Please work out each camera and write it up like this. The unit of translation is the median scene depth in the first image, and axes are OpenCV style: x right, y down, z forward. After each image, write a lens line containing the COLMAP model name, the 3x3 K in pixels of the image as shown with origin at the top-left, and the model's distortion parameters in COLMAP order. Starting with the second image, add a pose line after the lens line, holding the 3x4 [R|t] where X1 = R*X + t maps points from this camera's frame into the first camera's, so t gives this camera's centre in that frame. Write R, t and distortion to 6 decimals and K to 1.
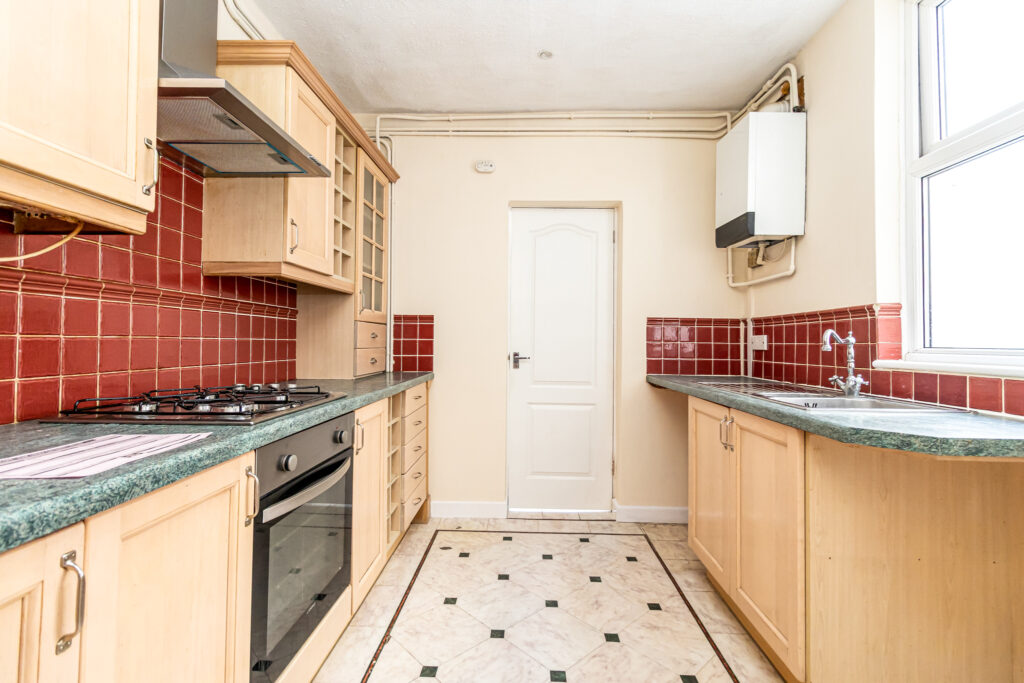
lens RADIAL K [[454.8, 0, 512.4], [0, 454.8, 336.1], [0, 0, 1]] dist [-0.000235, -0.000209]
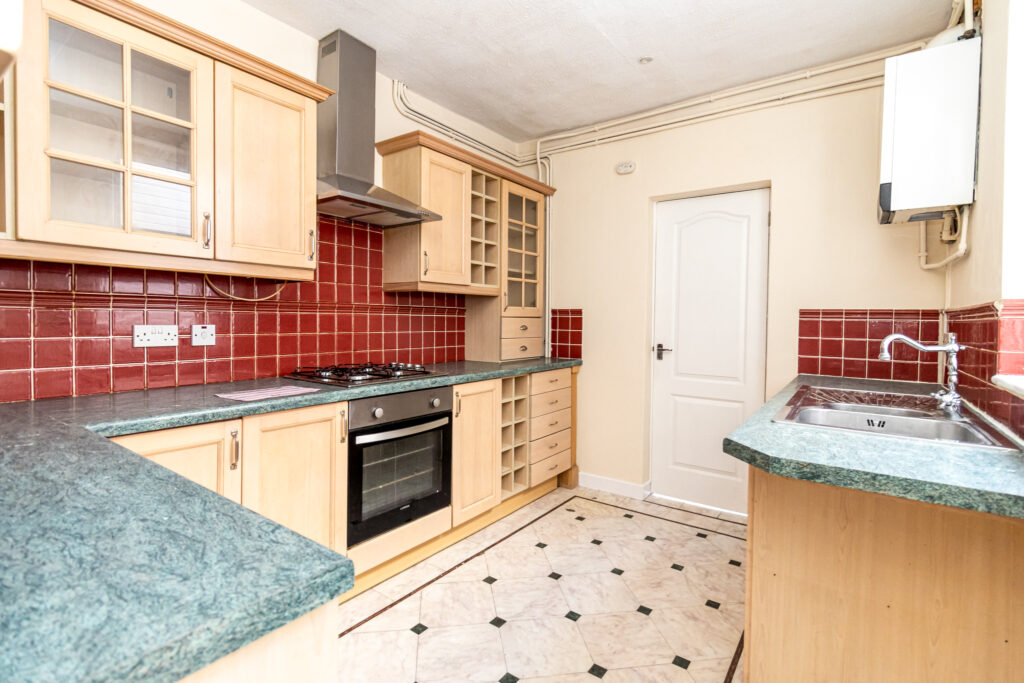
lens RADIAL K [[454.8, 0, 512.4], [0, 454.8, 336.1], [0, 0, 1]] dist [-0.000235, -0.000209]
pose [[0.837376, 0.020406, -0.546246, 0.367409], [0.001189, 0.999233, 0.039152, -0.028783], [0.546625, -0.033434, 0.836710, -0.048751]]
